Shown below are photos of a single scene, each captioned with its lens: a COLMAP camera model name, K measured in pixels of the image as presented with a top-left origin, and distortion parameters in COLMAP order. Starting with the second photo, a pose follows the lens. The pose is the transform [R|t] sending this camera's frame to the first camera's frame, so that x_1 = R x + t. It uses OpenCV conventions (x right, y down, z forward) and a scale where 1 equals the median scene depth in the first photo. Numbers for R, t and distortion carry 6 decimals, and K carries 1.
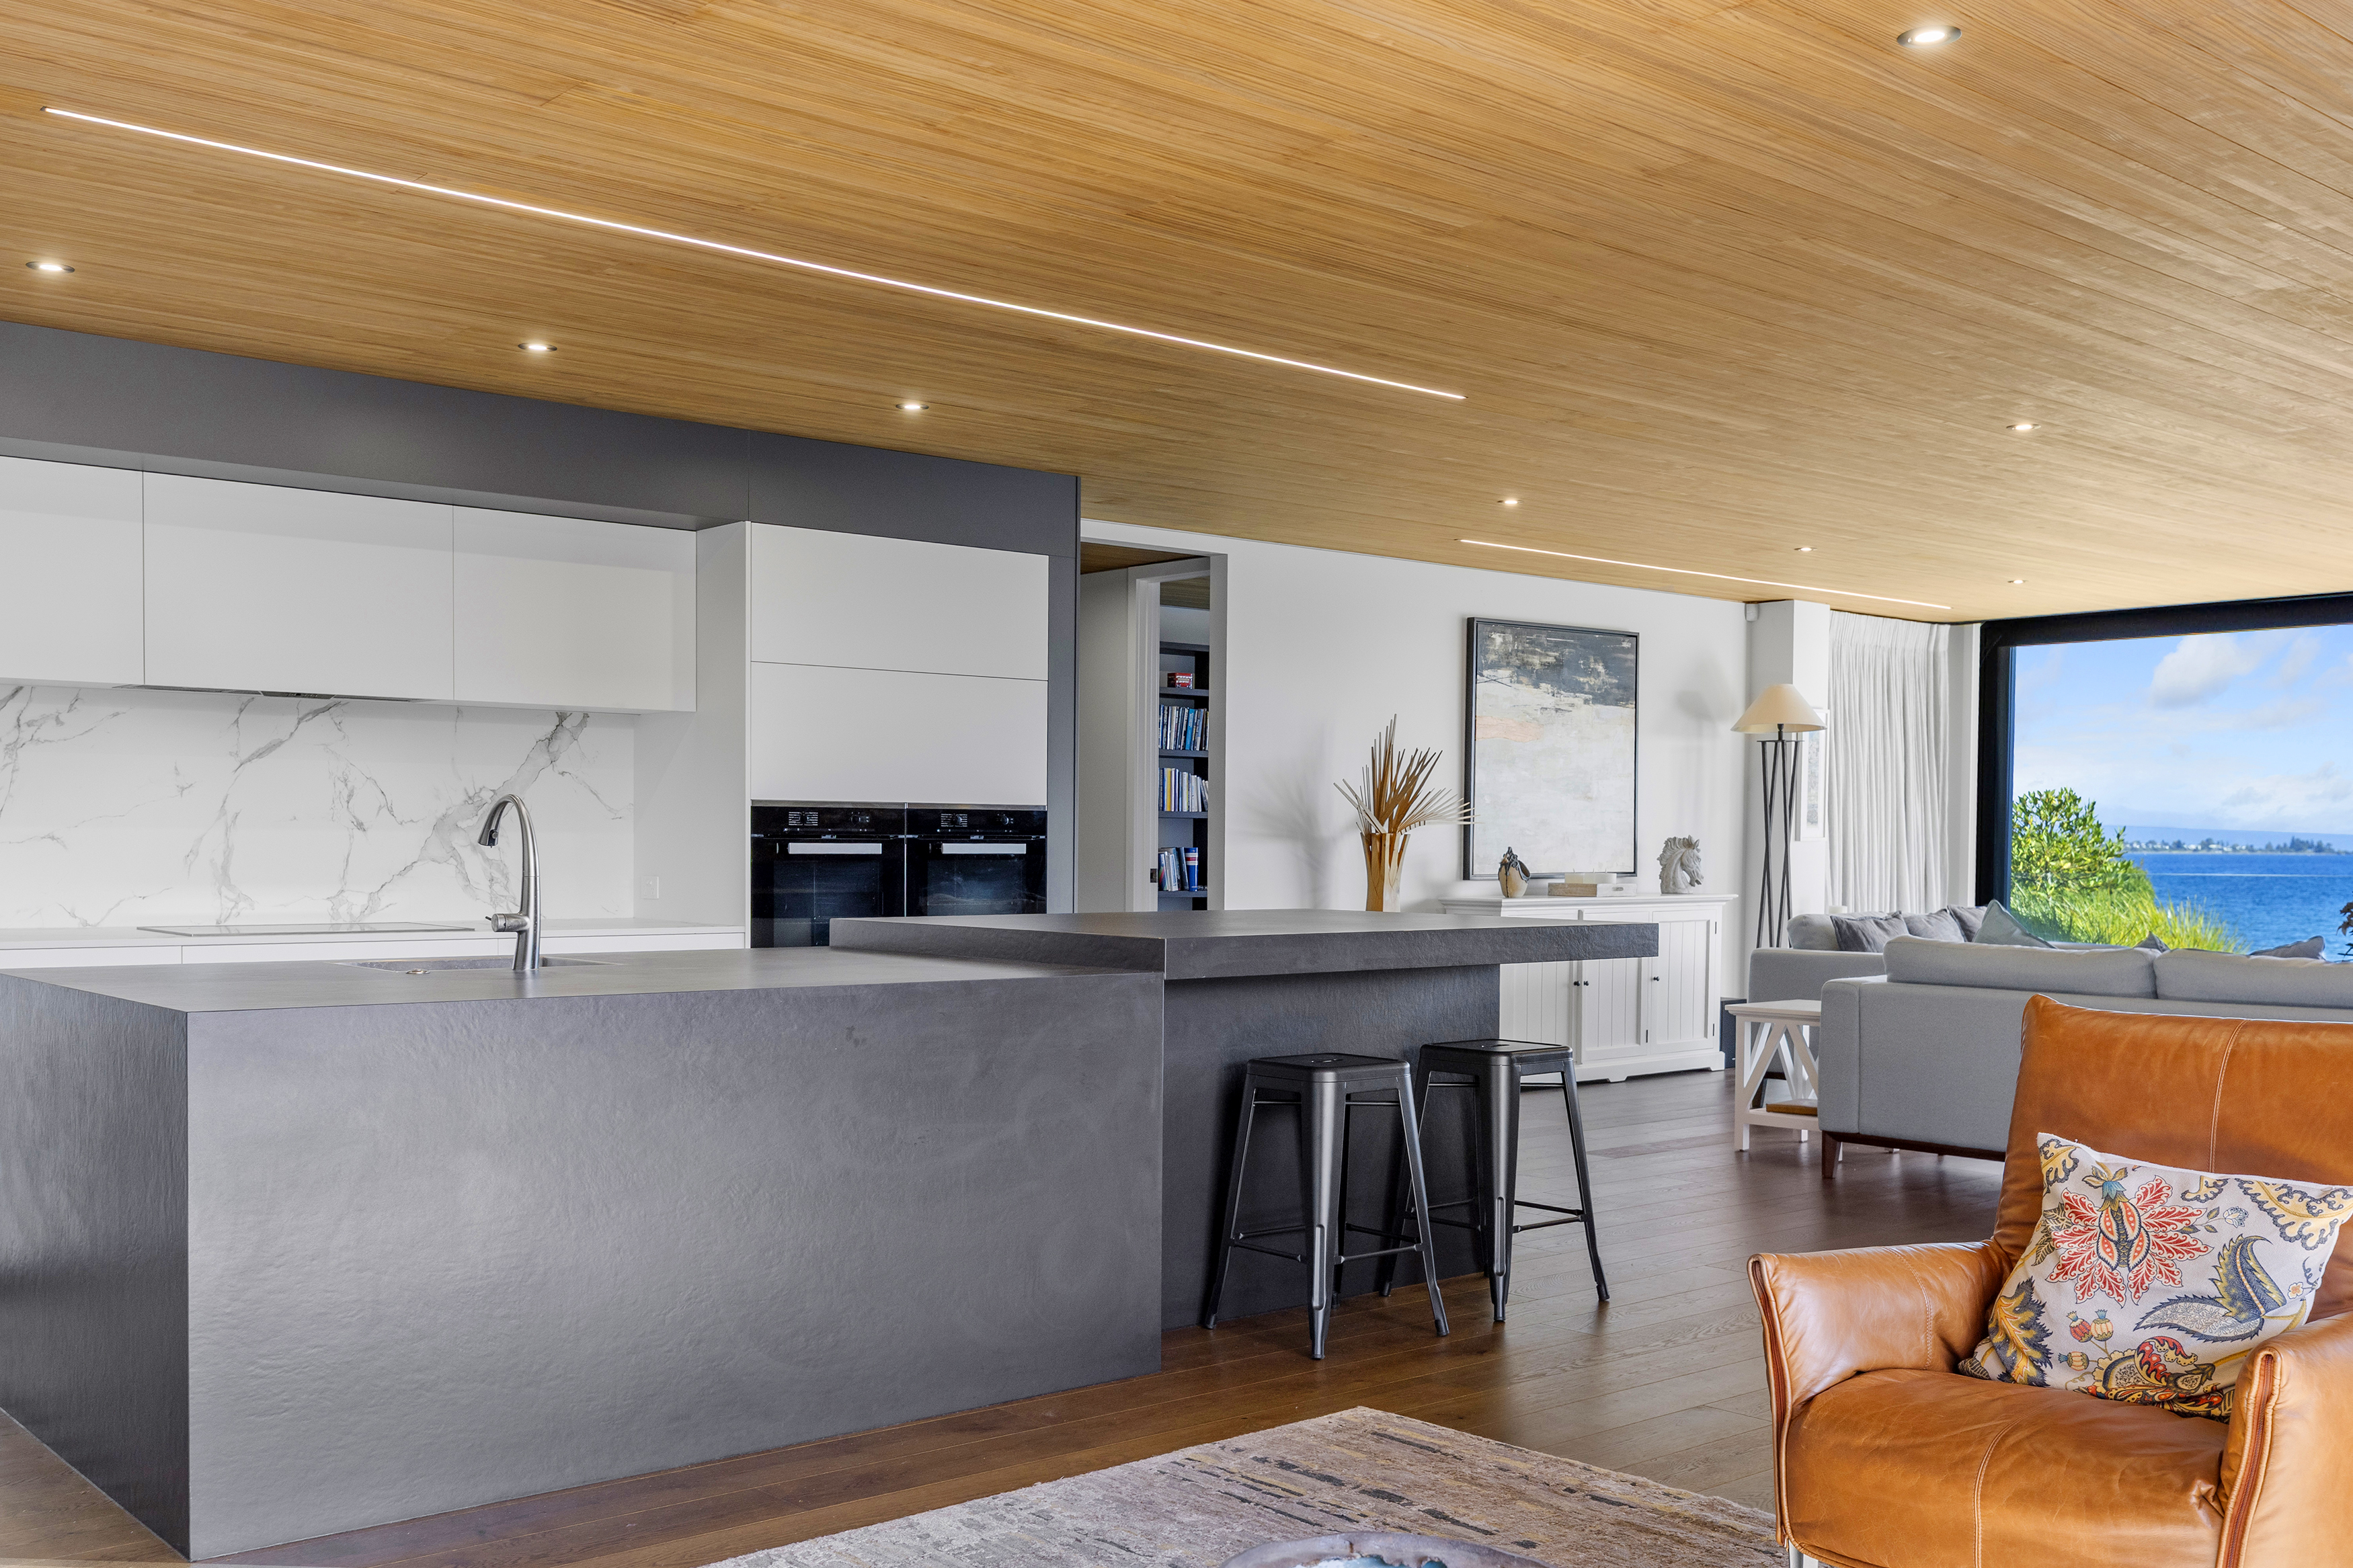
lens RADIAL K [[2214.5, 0, 1180.5], [0, 2214.5, 920.1], [0, 0, 1]] dist [-0.005071, 0.003097]
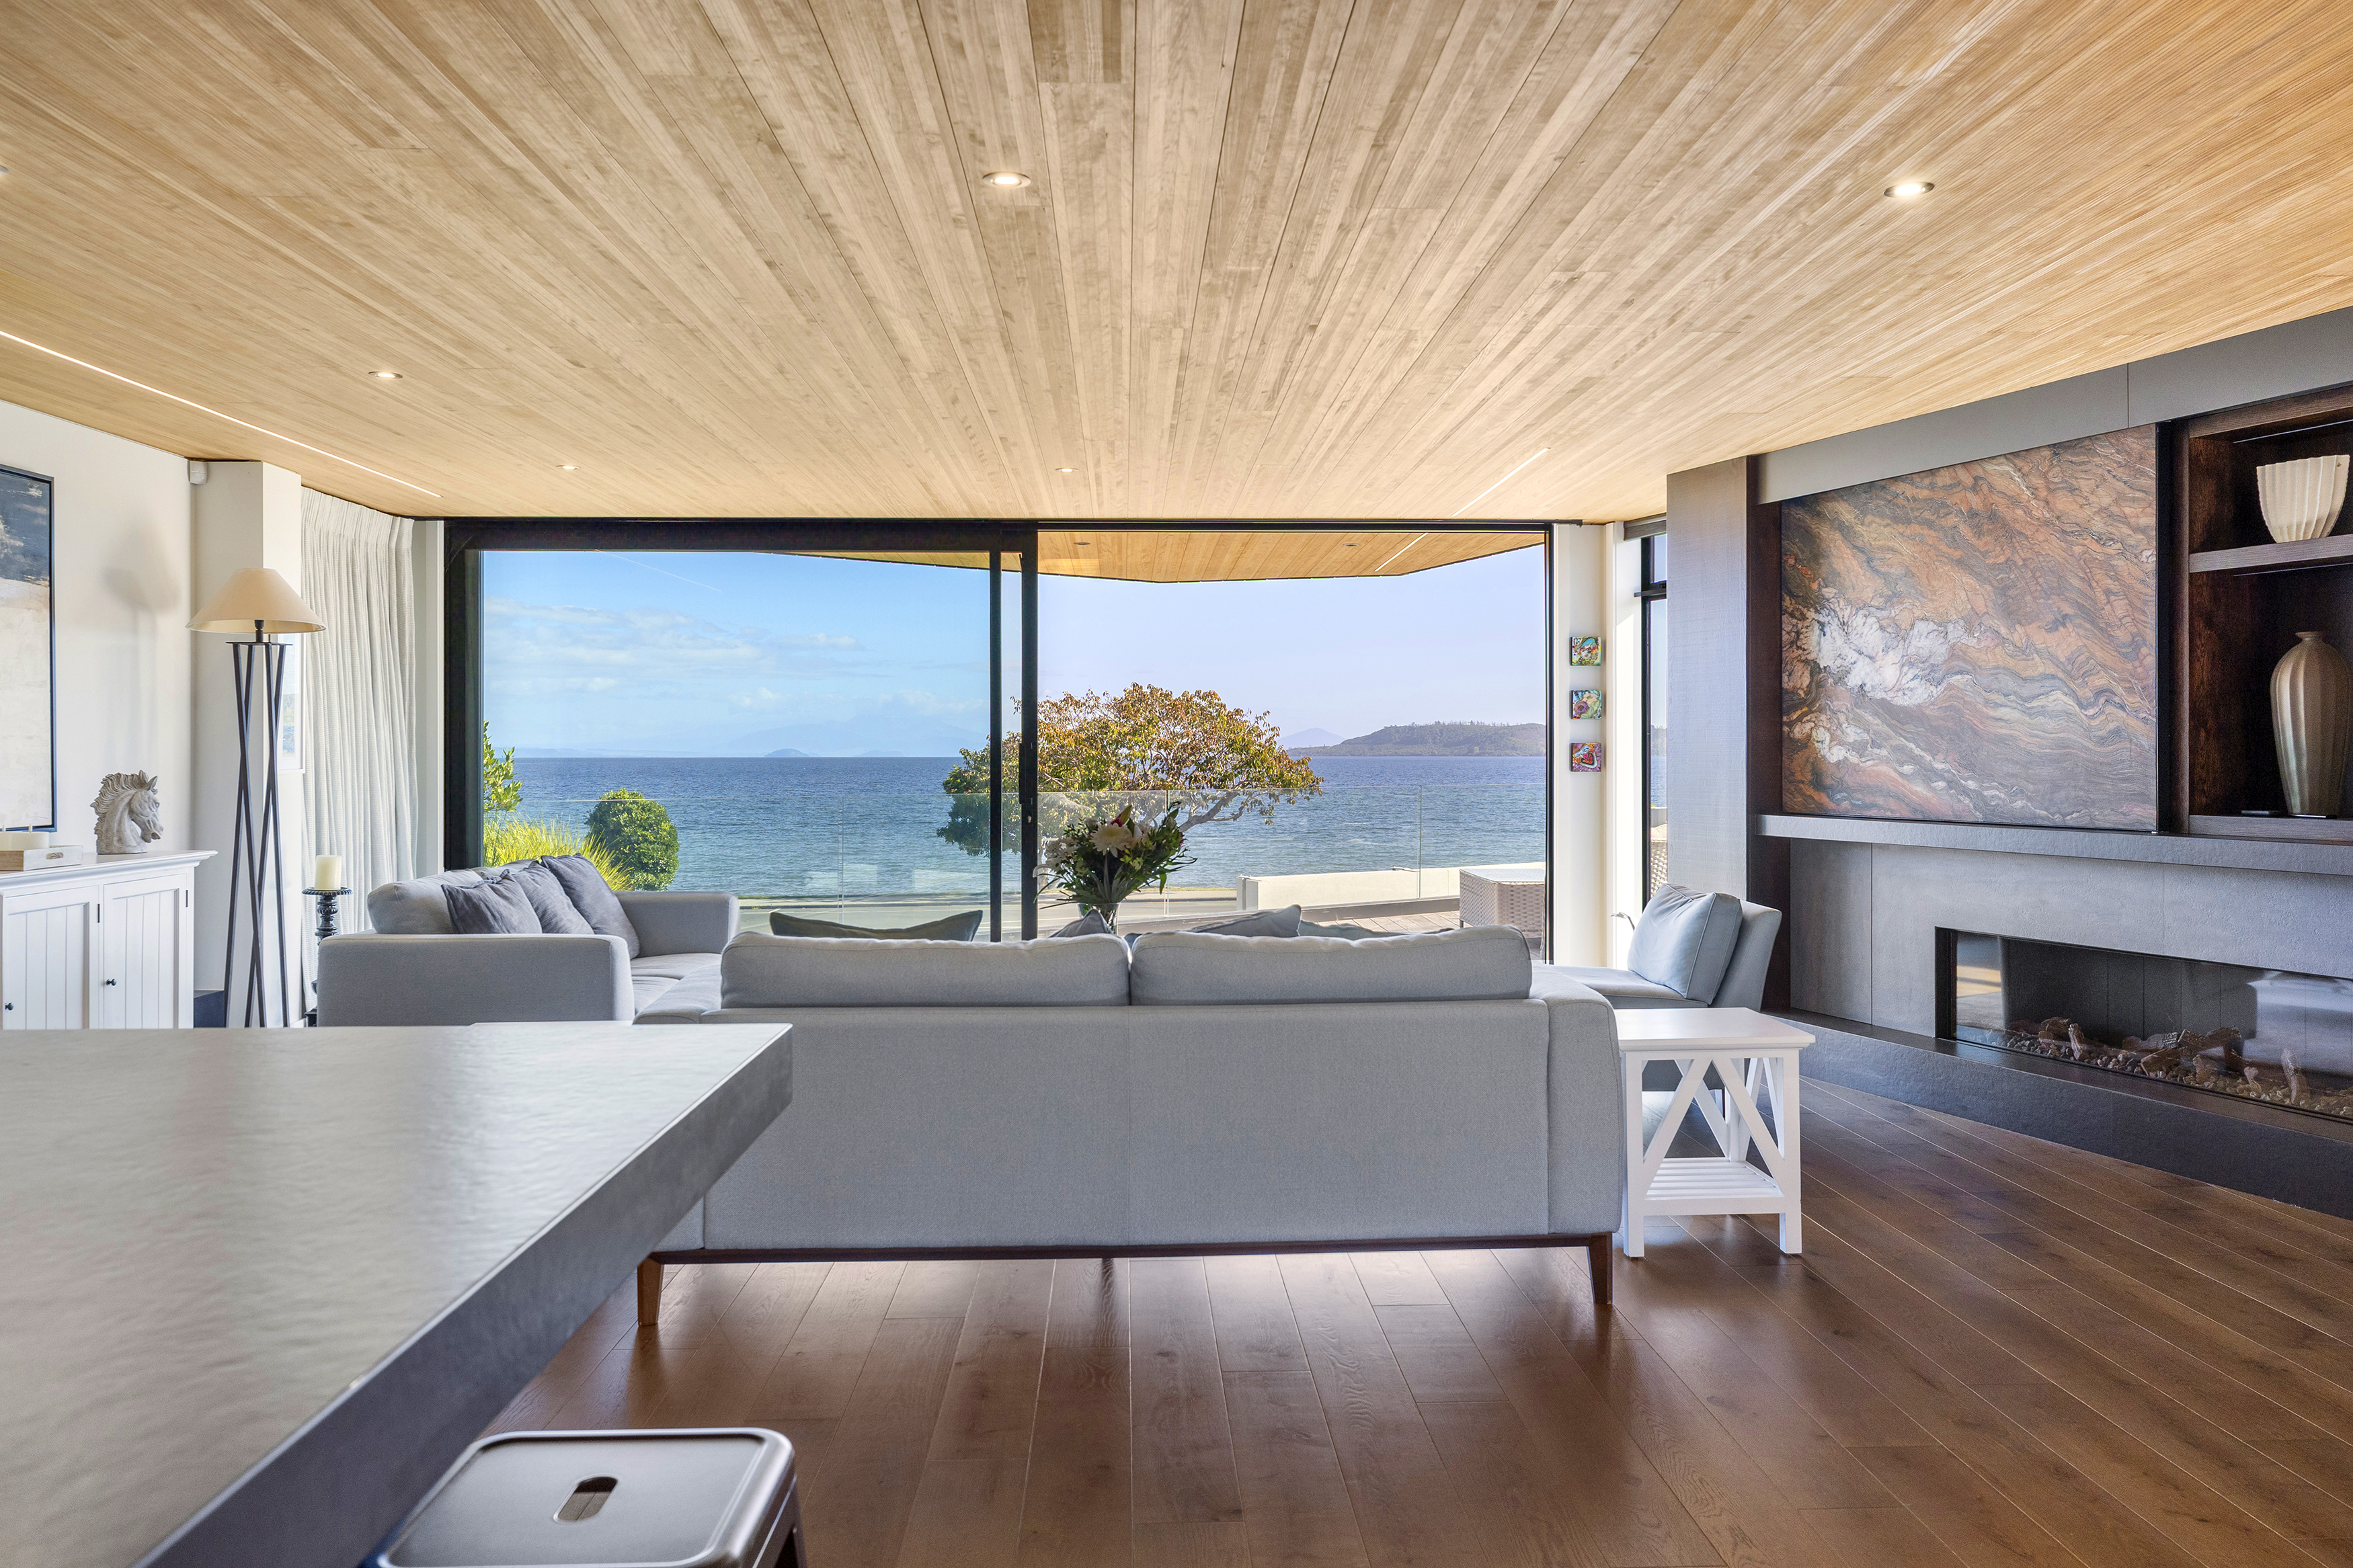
lens RADIAL K [[1745.3, 0, 1176.5], [0, 1745.3, 761.3], [0, 0, 1]] dist [0.004630, 0.002017]
pose [[0.625978, -0.011759, 0.779752, 0.001080], [0.034061, 0.999344, -0.012273, -0.035764], [-0.779097, 0.034242, 0.625968, 0.604786]]
